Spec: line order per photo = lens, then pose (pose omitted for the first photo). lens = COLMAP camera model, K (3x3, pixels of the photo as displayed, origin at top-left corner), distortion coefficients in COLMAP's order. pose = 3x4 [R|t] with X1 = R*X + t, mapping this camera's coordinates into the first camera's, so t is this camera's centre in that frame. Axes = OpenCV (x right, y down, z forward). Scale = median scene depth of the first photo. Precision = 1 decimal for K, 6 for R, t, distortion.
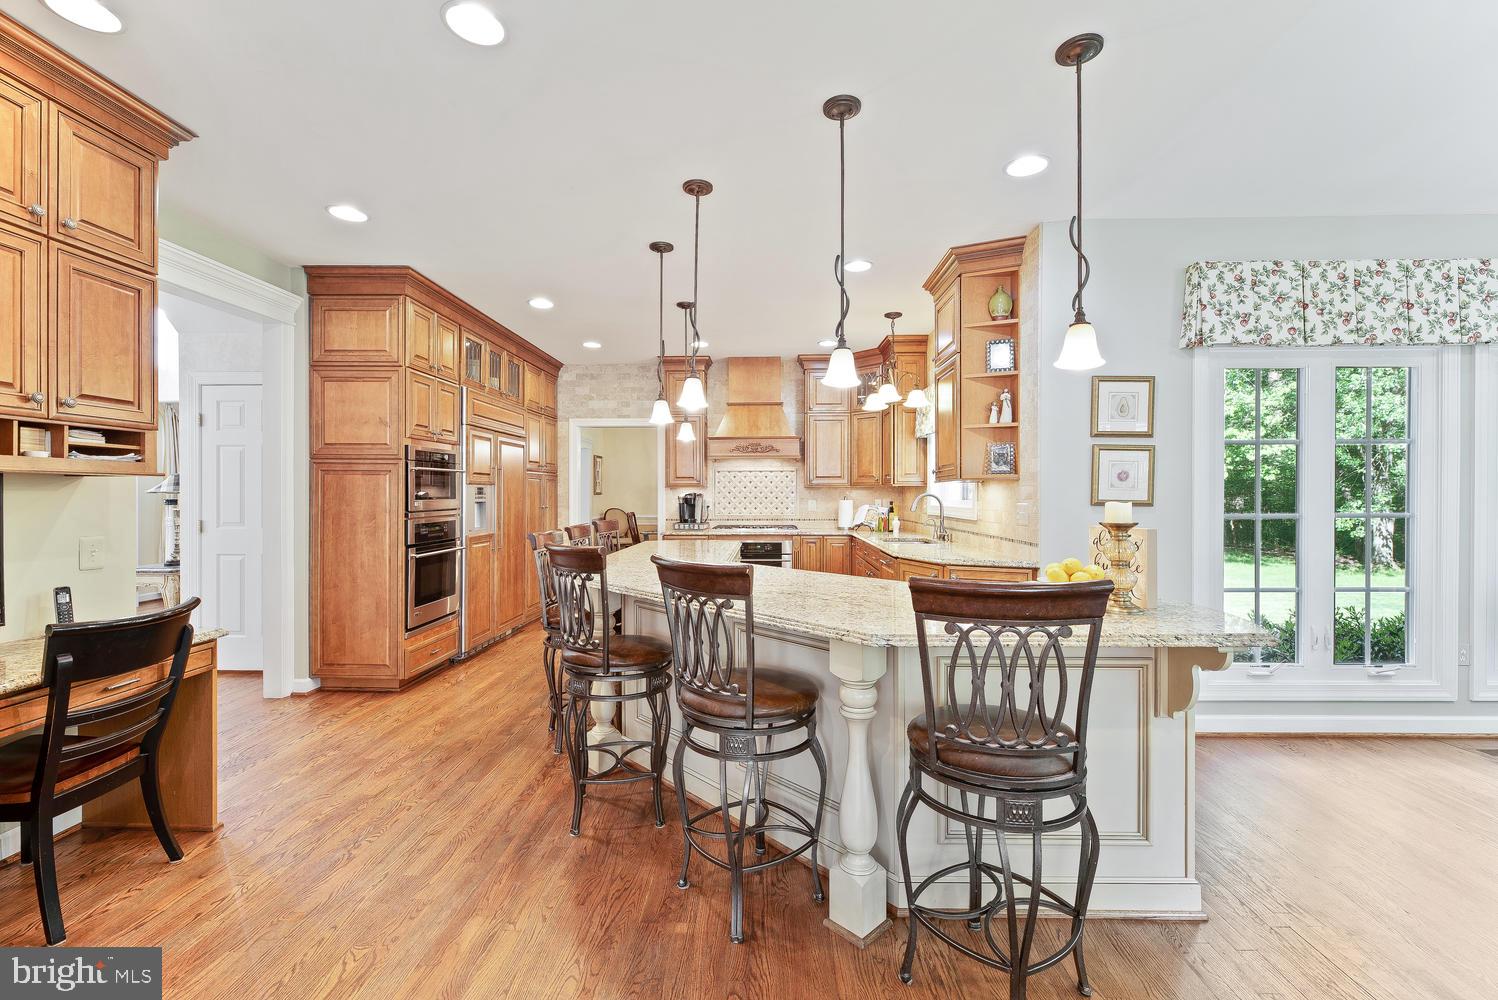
lens RADIAL K [[635.5, 0, 749.0], [0, 635.5, 500.0], [0, 0, 1]] dist [0.002616, -0.004013]
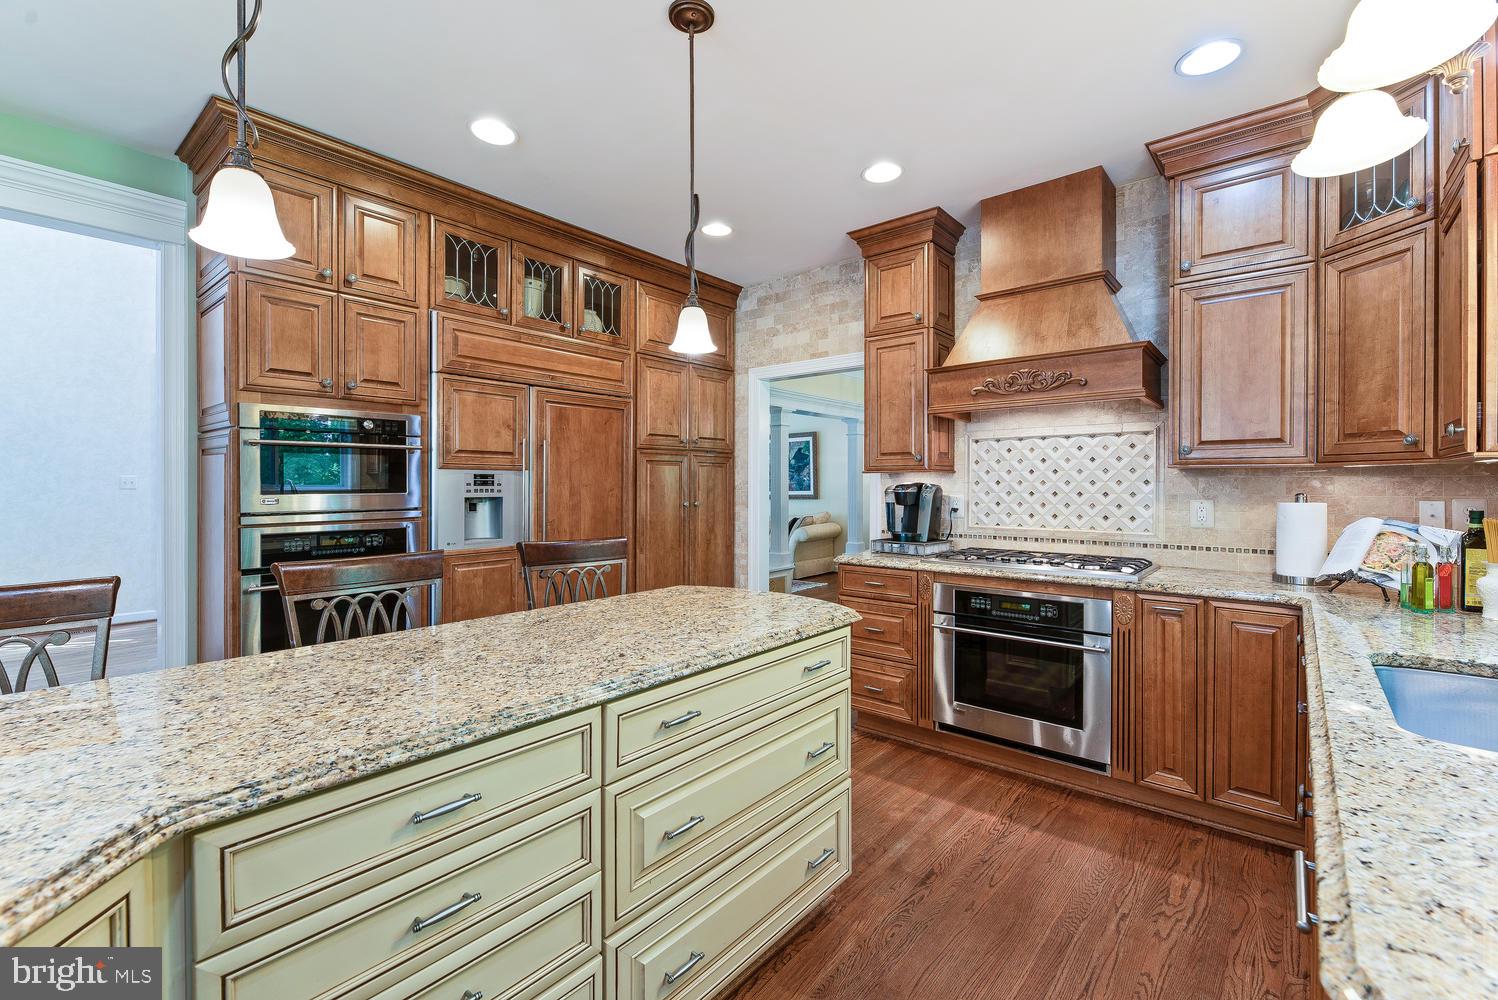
lens RADIAL K [[635.5, 0, 749.0], [0, 635.5, 500.0], [0, 0, 1]] dist [0.002616, -0.004013]
pose [[0.774124, 0.017752, -0.632784, 0.137552], [-0.007322, 0.999791, 0.019091, -0.006271], [0.632991, -0.010146, 0.774093, 0.512658]]
